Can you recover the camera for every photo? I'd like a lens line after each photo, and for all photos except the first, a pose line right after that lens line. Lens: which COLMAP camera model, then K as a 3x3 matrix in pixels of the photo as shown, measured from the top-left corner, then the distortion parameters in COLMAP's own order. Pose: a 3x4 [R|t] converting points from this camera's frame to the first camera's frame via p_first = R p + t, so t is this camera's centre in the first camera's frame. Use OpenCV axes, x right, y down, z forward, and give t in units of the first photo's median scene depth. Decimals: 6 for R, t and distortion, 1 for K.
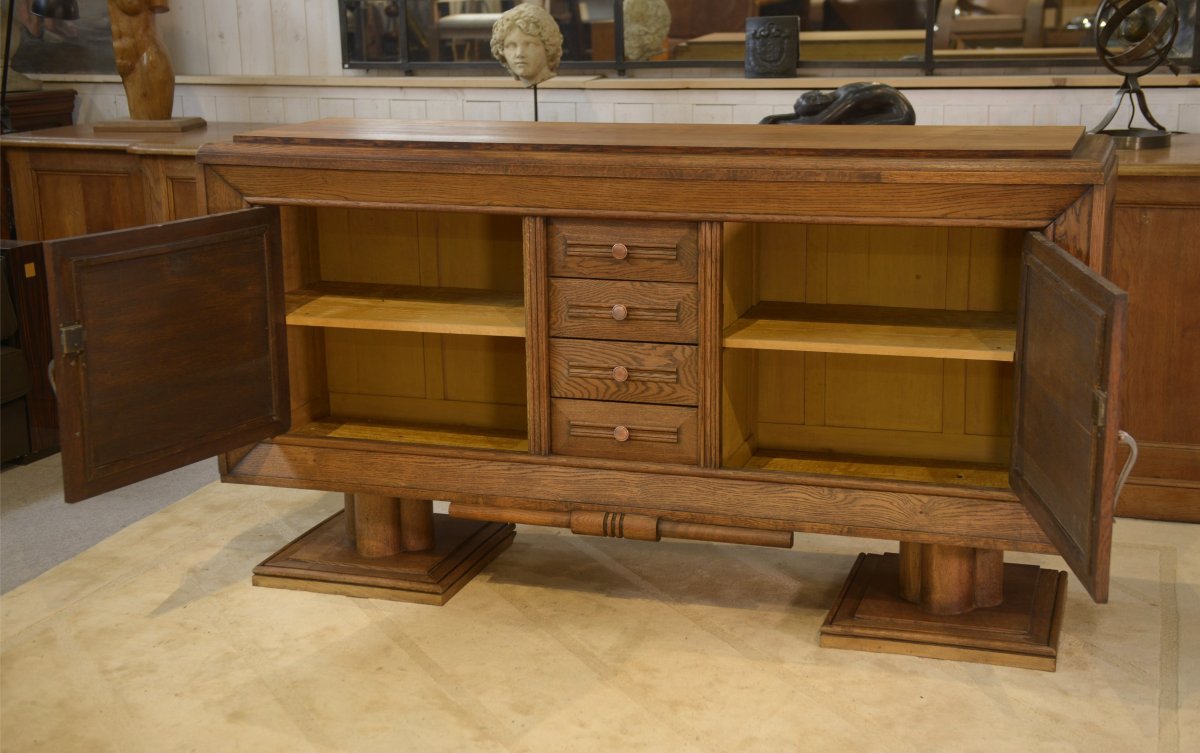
lens RADIAL K [[1682.8, 0, 622.0], [0, 1682.8, 409.5], [0, 0, 1]] dist [0.111305, 0.008107]
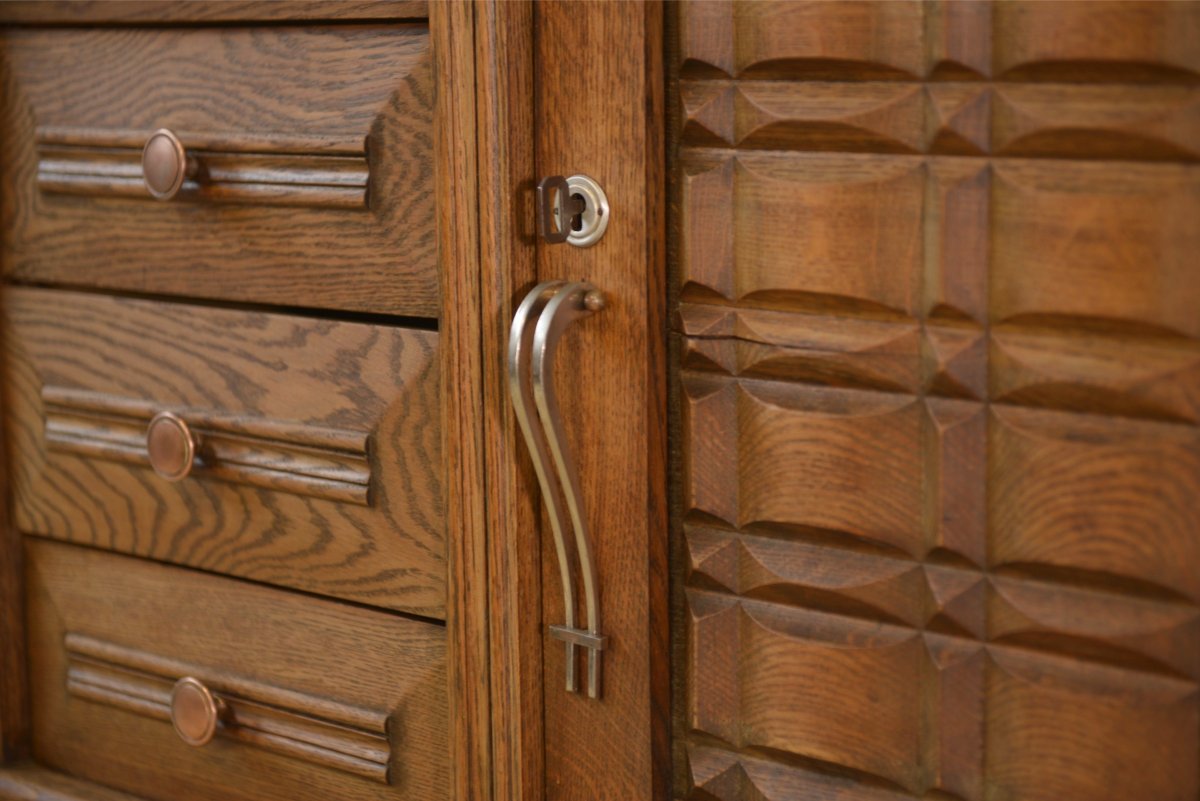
lens RADIAL K [[2329.9, 0, 615.7], [0, 2329.9, 402.0], [0, 0, 1]] dist [0.137322, -0.512536]
pose [[0.918579, 0.061502, -0.390423, 0.172535], [-0.094281, 0.993399, -0.065337, -0.011815], [0.383827, 0.096827, 0.918314, 0.728874]]
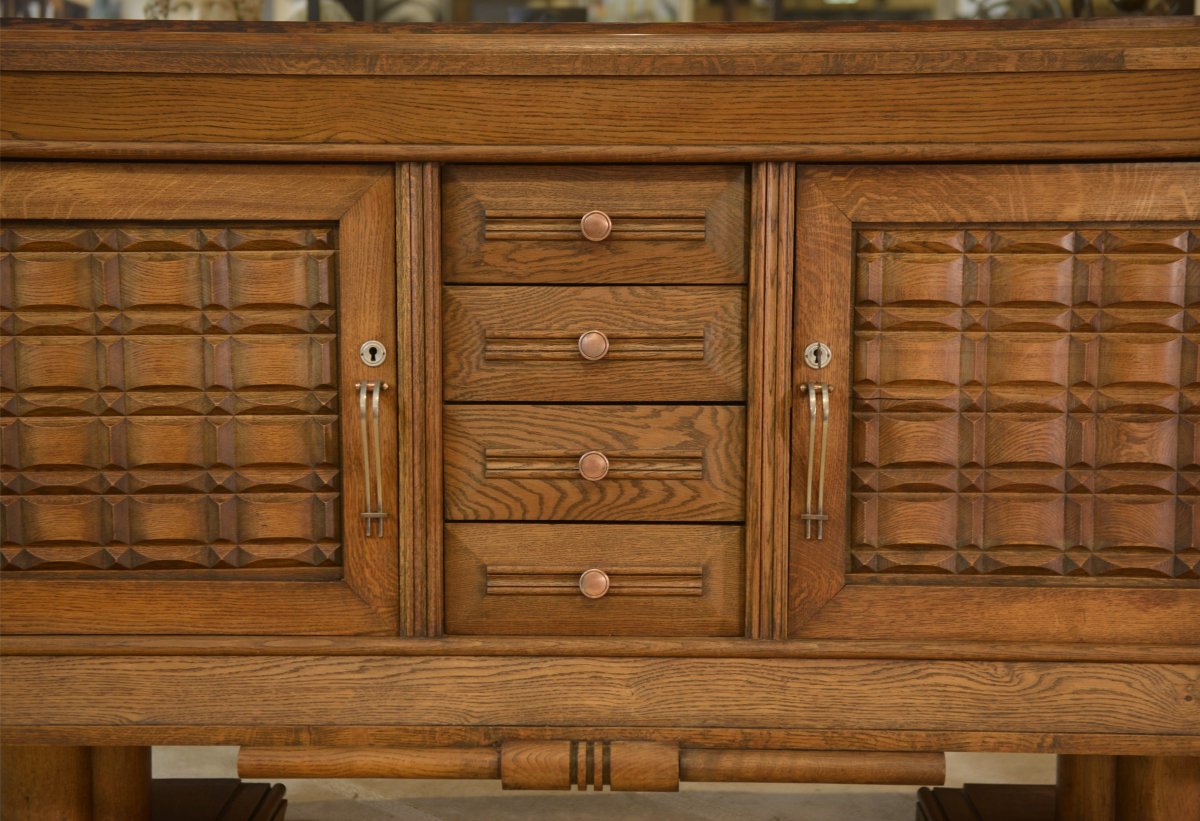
lens RADIAL K [[1796.8, 0, 600.0], [0, 1796.8, 410.5], [0, 0, 1]] dist [0.125234, -0.032367]
pose [[0.960747, -0.020950, 0.276635, -0.150500], [0.056737, 0.990907, -0.122005, 0.029295], [-0.271563, 0.132911, 0.953199, 0.466602]]
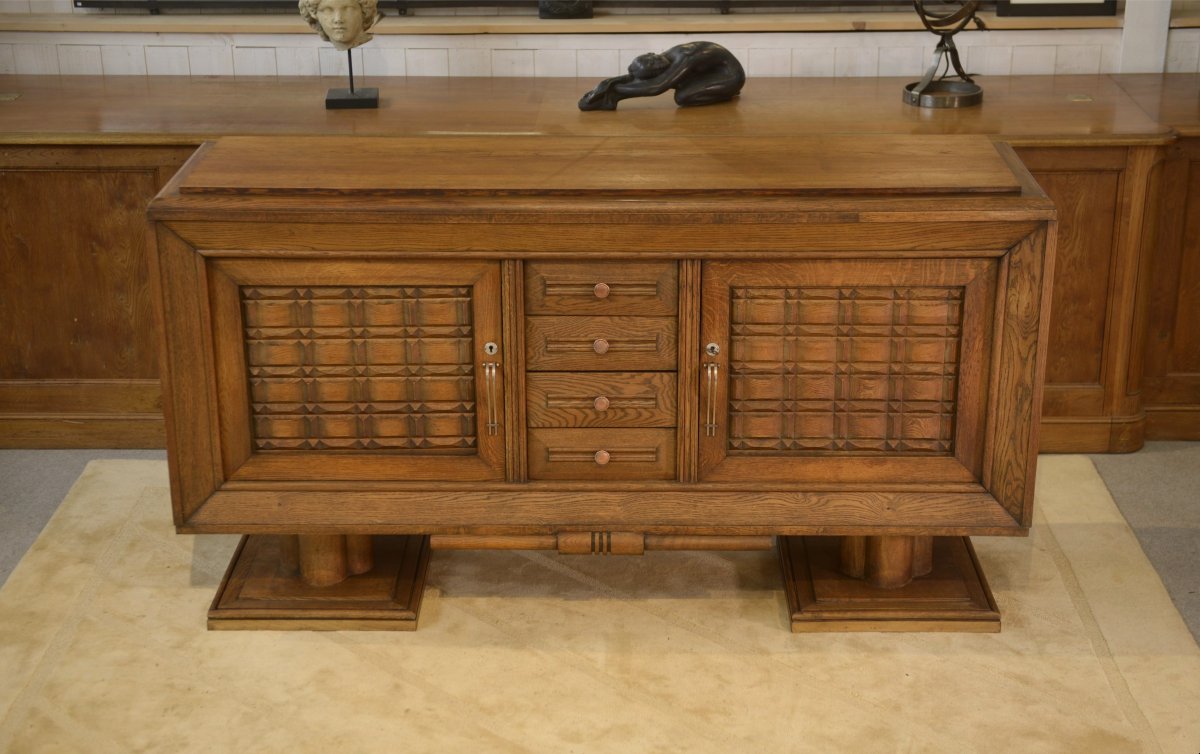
lens RADIAL K [[1918.0, 0, 612.1], [0, 1918.0, 422.4], [0, 0, 1]] dist [0.132865, -0.026858]
pose [[0.957449, -0.097571, 0.271609, -0.316894], [0.064221, 0.989550, 0.129096, -0.161016], [-0.281367, -0.106160, 0.953710, -0.137906]]
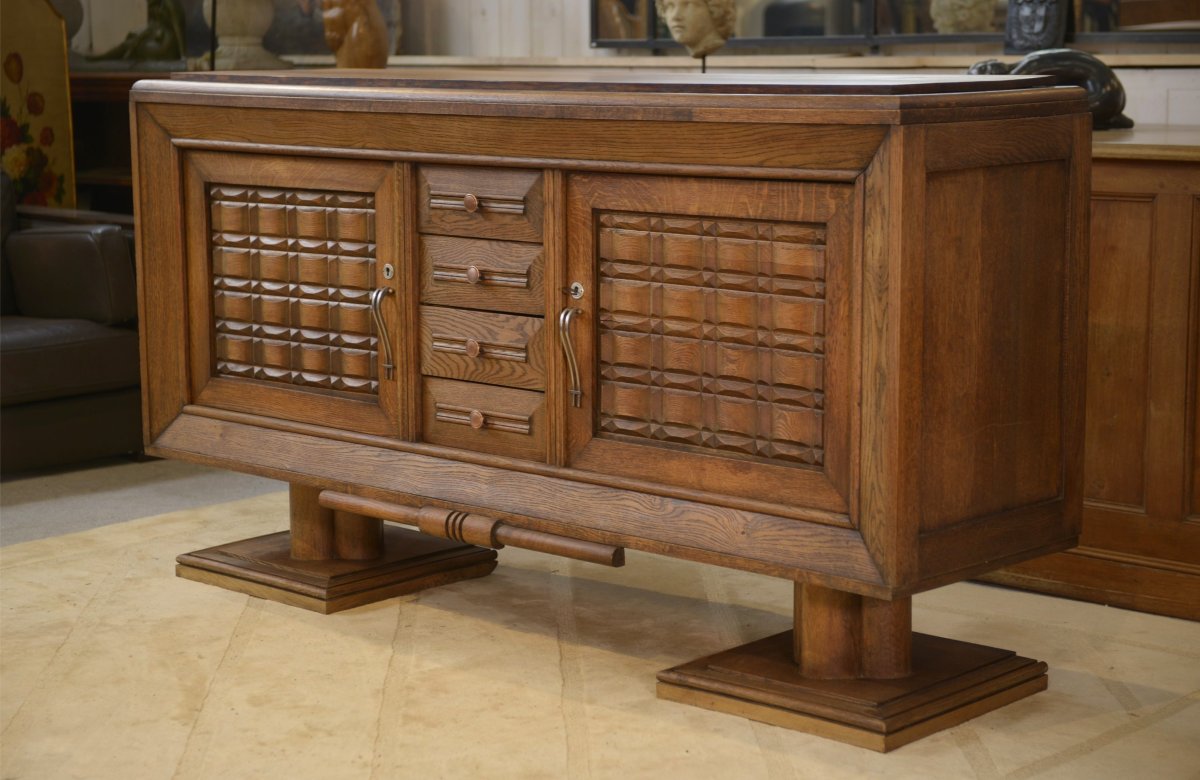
lens RADIAL K [[2336.6, 0, 598.2], [0, 2336.6, 428.3], [0, 0, 1]] dist [0.138323, -0.510967]
pose [[0.904831, 0.079361, -0.418308, 0.550863], [-0.111478, 0.992360, -0.052865, 0.074469], [0.410917, 0.094466, 0.906765, -0.046204]]
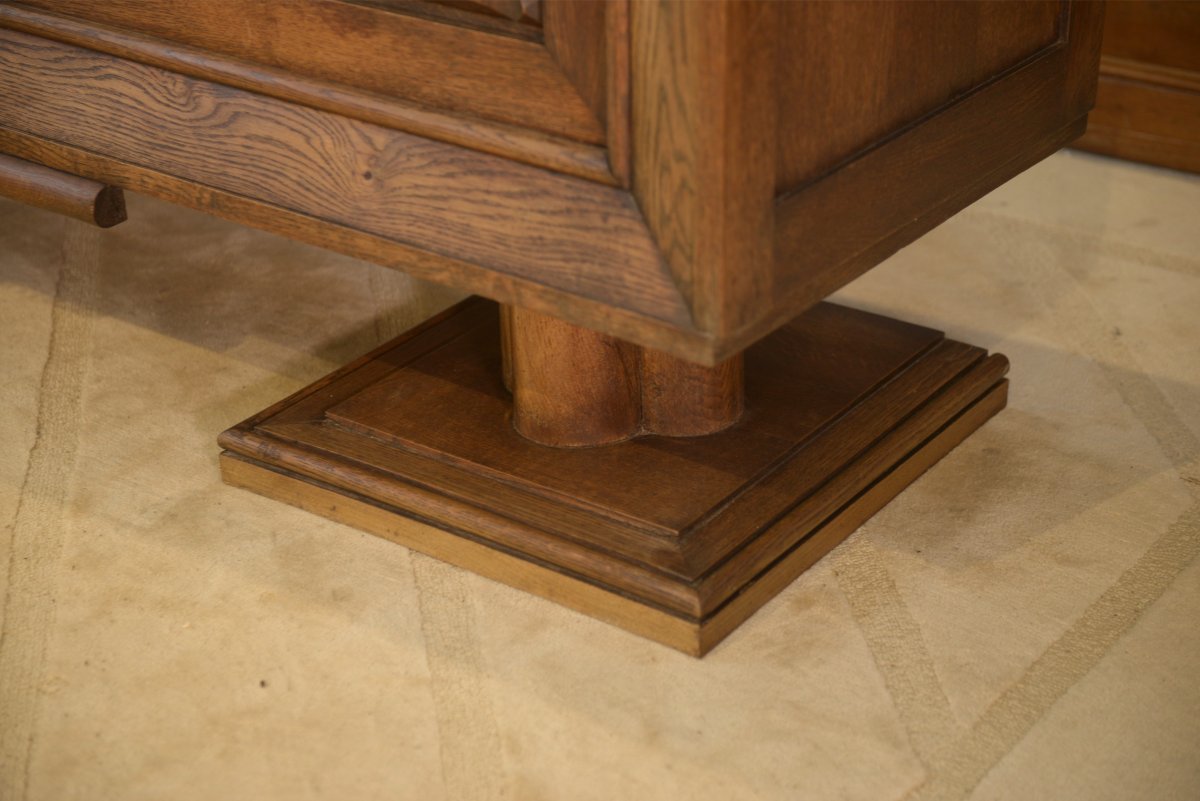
lens RADIAL K [[2258.7, 0, 615.7], [0, 2258.7, 403.0], [0, 0, 1]] dist [0.148279, -0.643981]
pose [[0.947579, 0.143187, -0.285641, 0.350422], [-0.075612, 0.969064, 0.234940, -0.007644], [0.310445, -0.201026, 0.929092, 0.539620]]
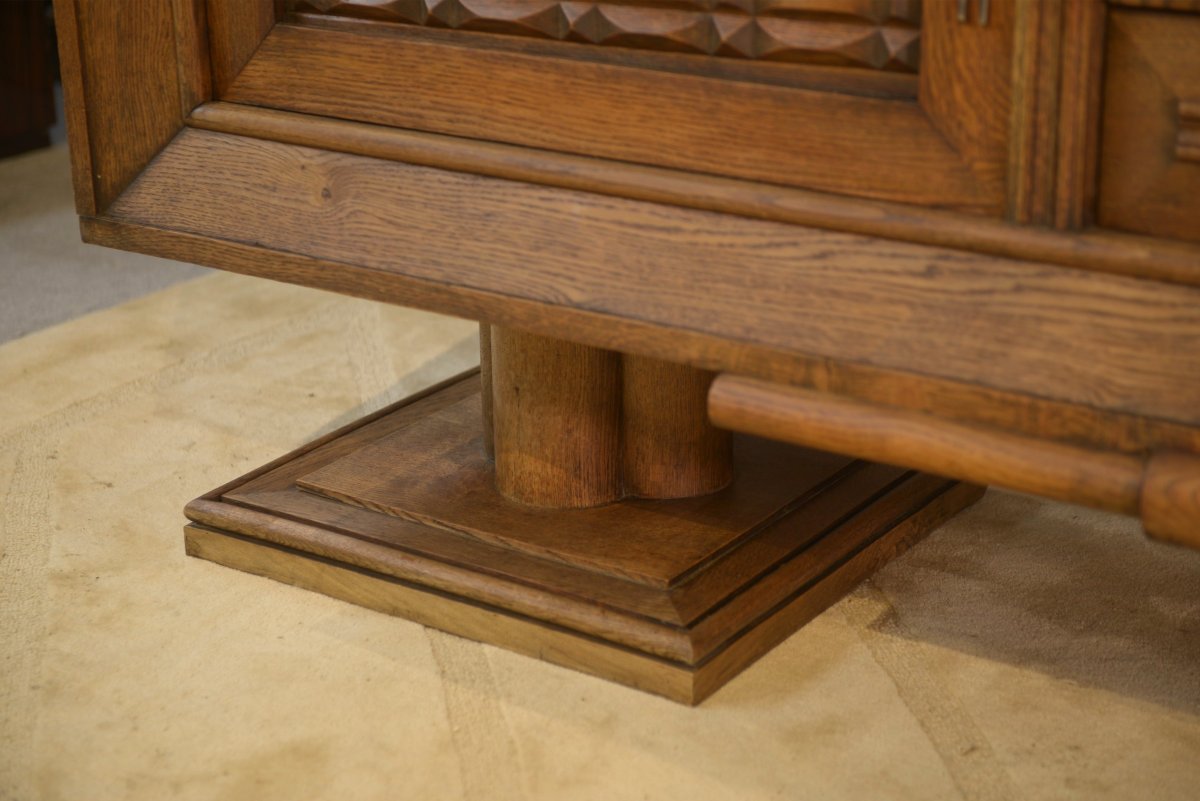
lens RADIAL K [[2329.9, 0, 615.7], [0, 2329.9, 402.0], [0, 0, 1]] dist [0.137322, -0.512536]
pose [[0.955561, 0.093297, -0.279639, -0.008849], [-0.064525, 0.991790, 0.110407, 0.018461], [0.287644, -0.087457, 0.953736, 0.643320]]
